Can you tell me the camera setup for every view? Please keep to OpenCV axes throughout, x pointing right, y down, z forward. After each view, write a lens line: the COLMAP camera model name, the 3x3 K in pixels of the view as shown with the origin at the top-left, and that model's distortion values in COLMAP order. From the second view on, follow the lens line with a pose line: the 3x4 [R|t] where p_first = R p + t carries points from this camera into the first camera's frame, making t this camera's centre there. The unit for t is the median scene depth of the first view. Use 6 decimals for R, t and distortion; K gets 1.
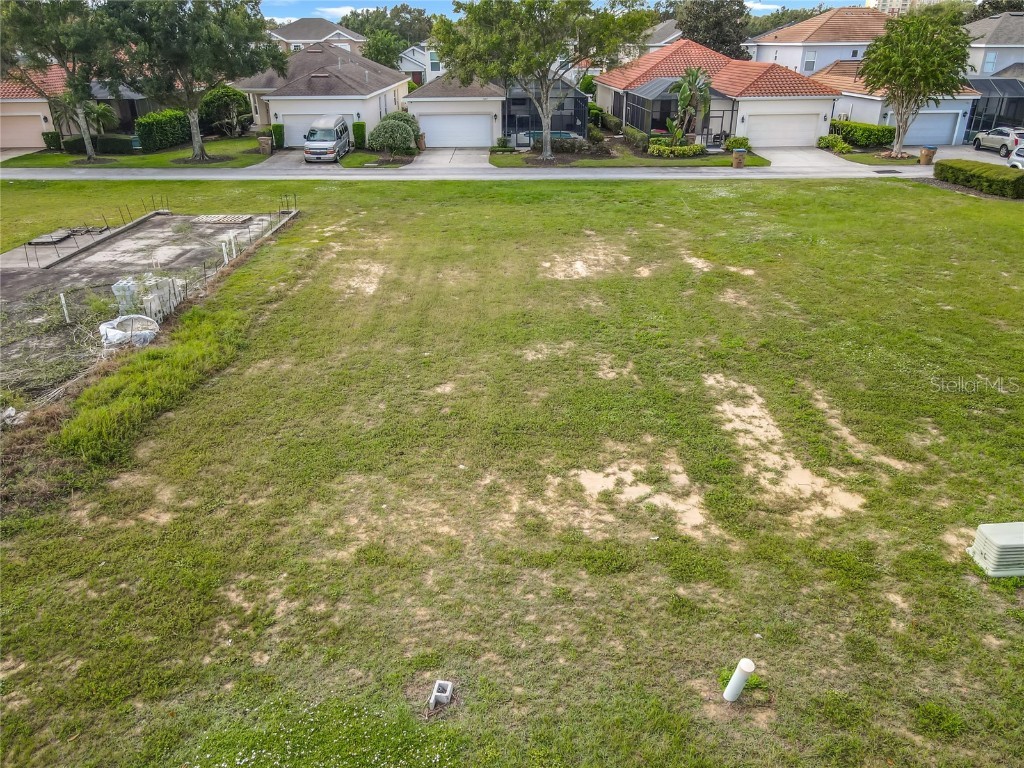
lens RADIAL K [[756.8, 0, 512.0], [0, 756.8, 384.0], [0, 0, 1]] dist [0.007586, 0.005499]
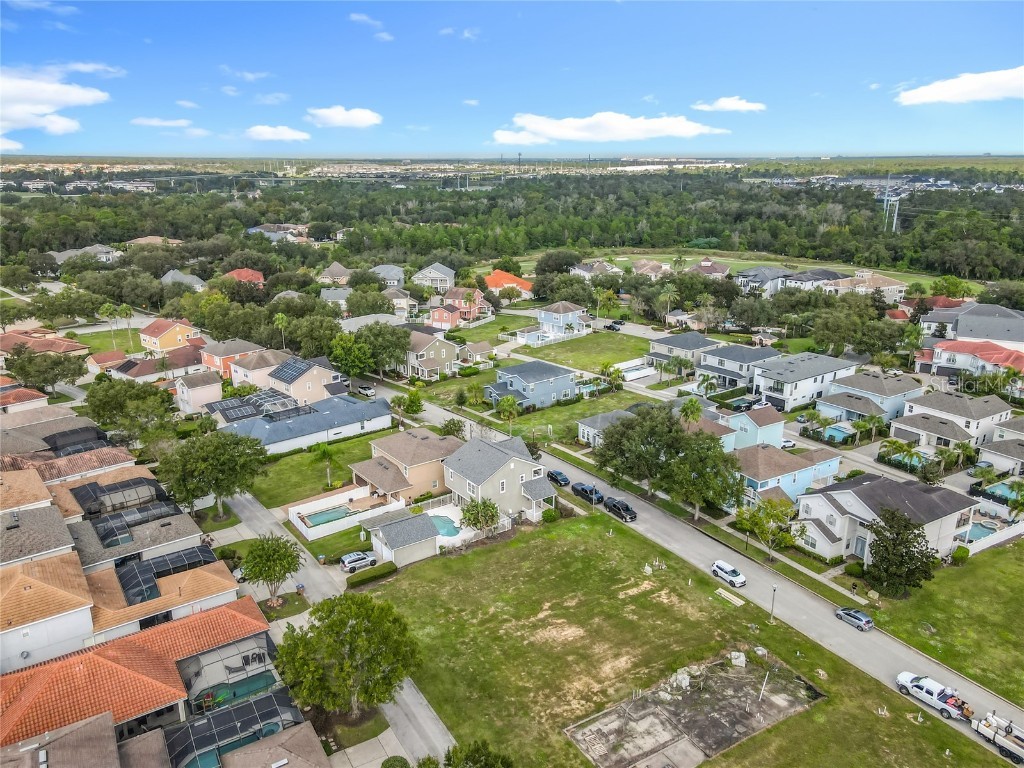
lens RADIAL K [[749.5, 0, 507.4], [0, 749.5, 382.2], [0, 0, 1]] dist [0.036920, 0.003778]
pose [[-0.516059, -0.237261, 0.823037, -2.935201], [0.359373, 0.812237, 0.459480, -3.503399], [-0.777518, 0.532896, -0.333897, 2.311832]]
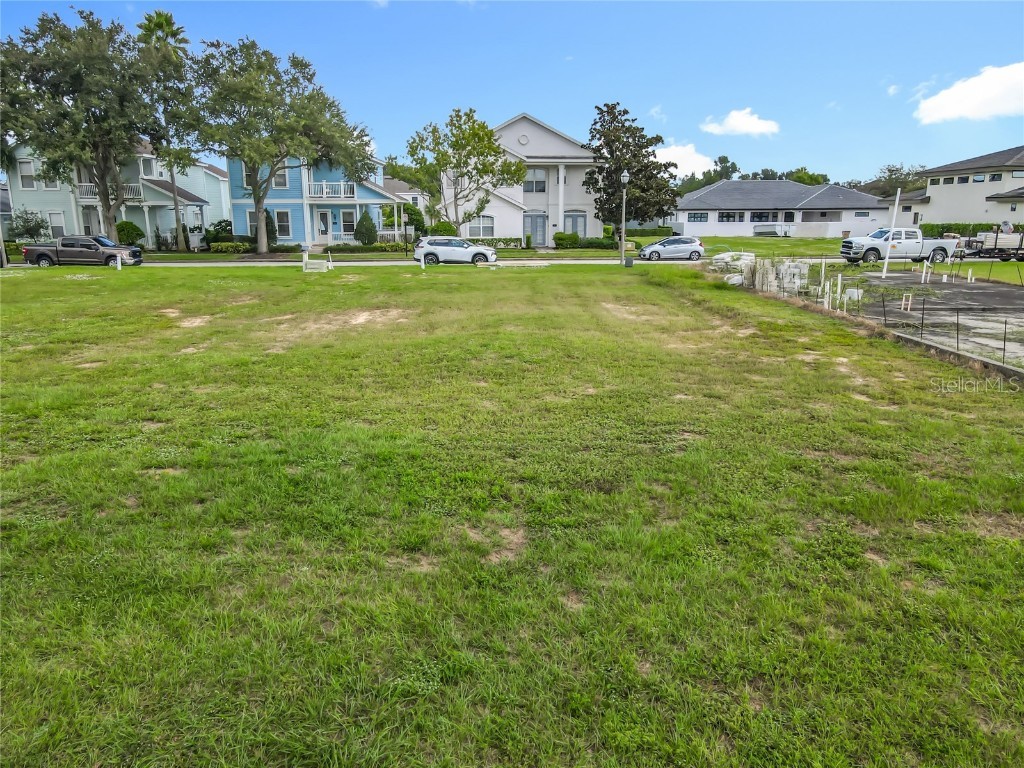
lens RADIAL K [[753.1, 0, 512.0], [0, 753.1, 384.0], [0, 0, 1]] dist [-0.000815, 0.028519]
pose [[-0.999929, 0.009175, -0.007619, -0.075902], [0.002605, 0.791472, 0.611200, -0.761276], [0.011638, 0.611137, -0.791439, 2.231523]]
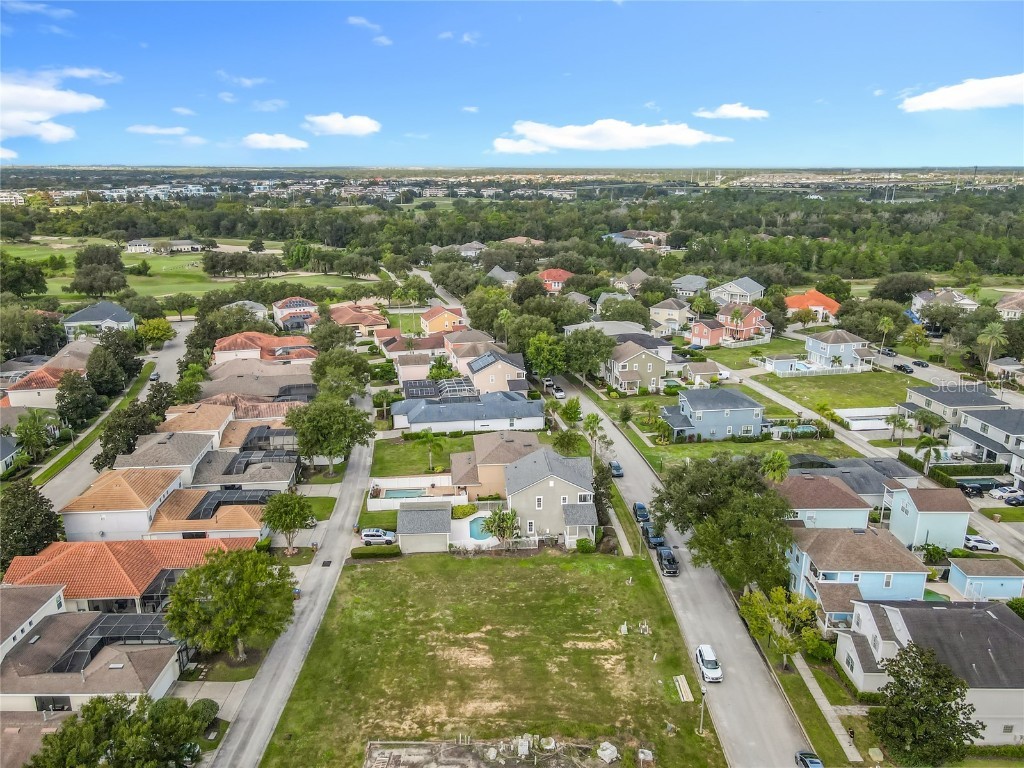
lens RADIAL K [[744.5, 0, 508.4], [0, 744.5, 400.3], [0, 0, 1]] dist [0.019527, 0.005574]
pose [[0.009588, -0.290593, 0.956799, -3.366758], [0.413106, 0.872523, 0.260858, -2.433974], [-0.910633, 0.392758, 0.128411, 0.123178]]
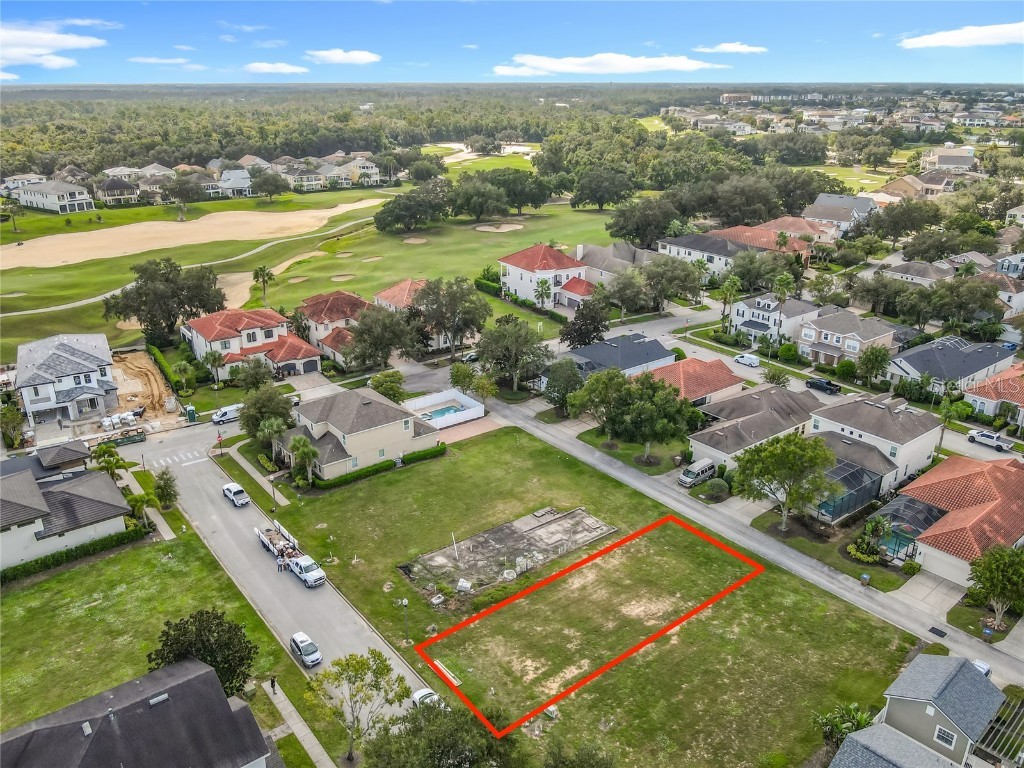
lens RADIAL K [[816.8, 0, 495.8], [0, 816.8, 318.2], [0, 0, 1]] dist [-0.007631, 0.002612]
pose [[0.603633, 0.231087, -0.763038, 2.577566], [-0.332592, 0.942804, 0.022419, -1.495049], [0.724576, 0.240247, 0.645965, -2.312580]]
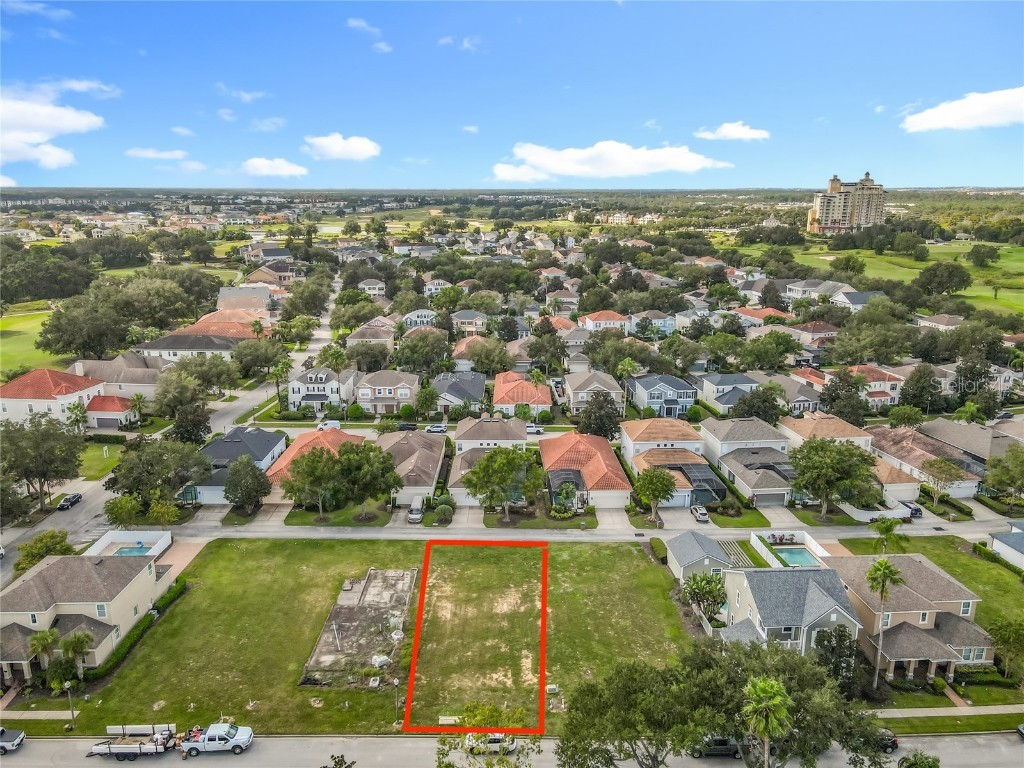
lens RADIAL K [[767.7, 0, 510.2], [0, 767.7, 343.0], [0, 0, 1]] dist [0.006879, 0.064536]
pose [[0.999901, 0.011500, -0.008095, 0.174873], [-0.013031, 0.974121, -0.225653, -0.743899], [0.005291, 0.225736, 0.974174, -3.864605]]
